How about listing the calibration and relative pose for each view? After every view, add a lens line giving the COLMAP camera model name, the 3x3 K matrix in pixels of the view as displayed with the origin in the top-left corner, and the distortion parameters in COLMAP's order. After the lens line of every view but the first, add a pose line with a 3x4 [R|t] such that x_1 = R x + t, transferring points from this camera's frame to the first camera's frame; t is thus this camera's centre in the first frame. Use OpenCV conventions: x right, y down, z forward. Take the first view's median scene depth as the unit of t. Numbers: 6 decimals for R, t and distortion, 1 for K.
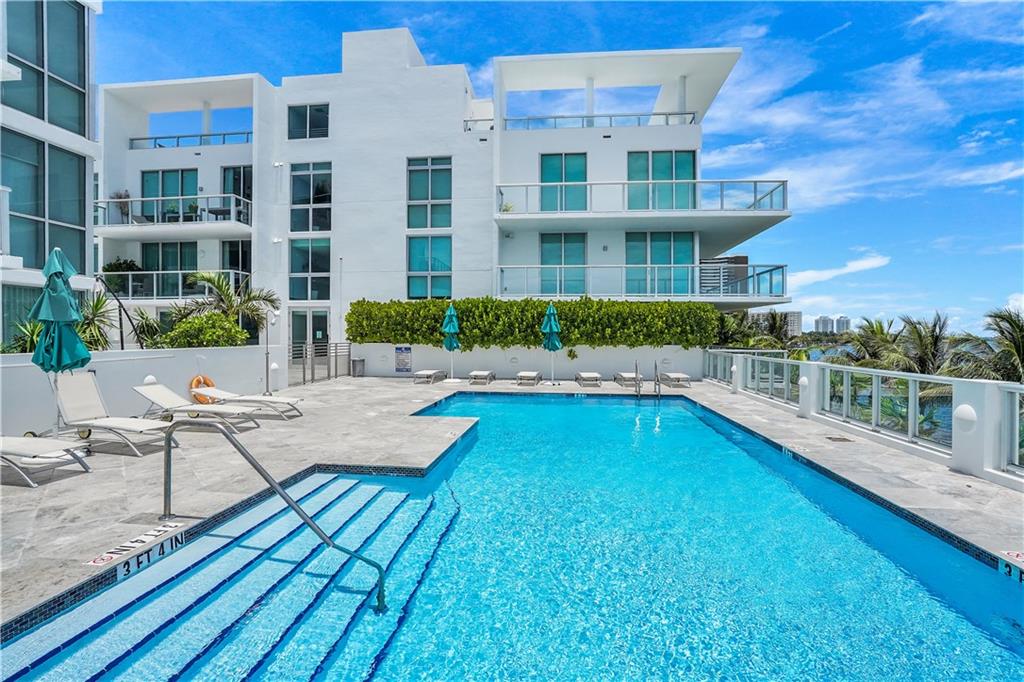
lens RADIAL K [[513.8, 0, 512.0], [0, 513.8, 341.0], [0, 0, 1]] dist [-0.075068, 0.028431]
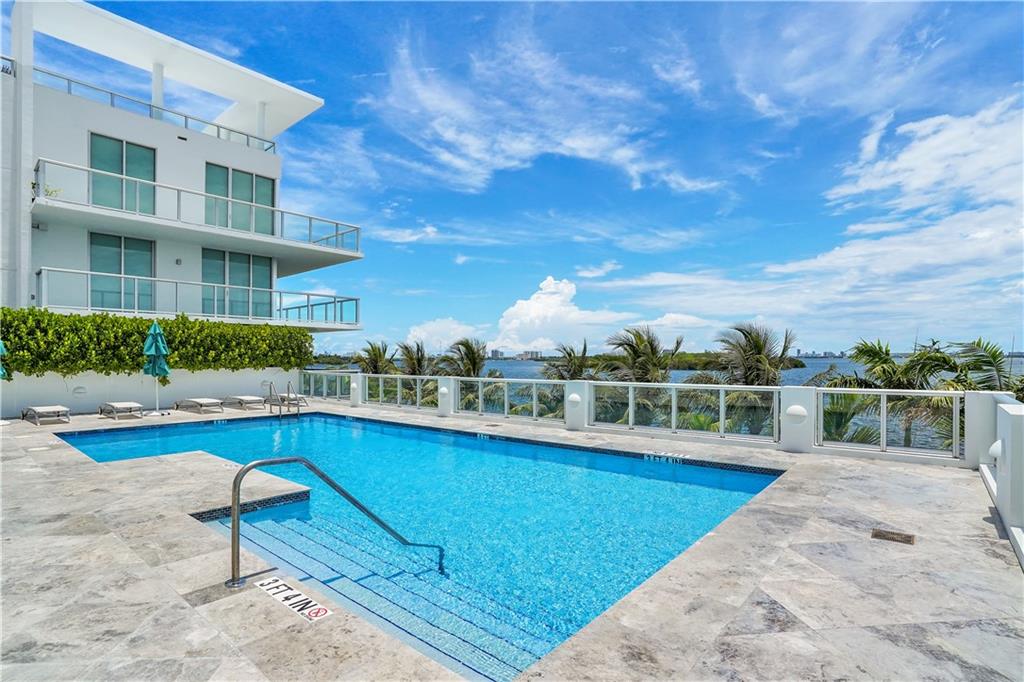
lens RADIAL K [[505.9, 0, 509.1], [0, 505.9, 359.2], [0, 0, 1]] dist [-0.049655, 0.001583]
pose [[0.558909, -0.005847, 0.829209, -0.221059], [0.012494, 0.999921, -0.001371, -0.001131], [-0.829135, 0.011127, 0.558937, 0.033297]]
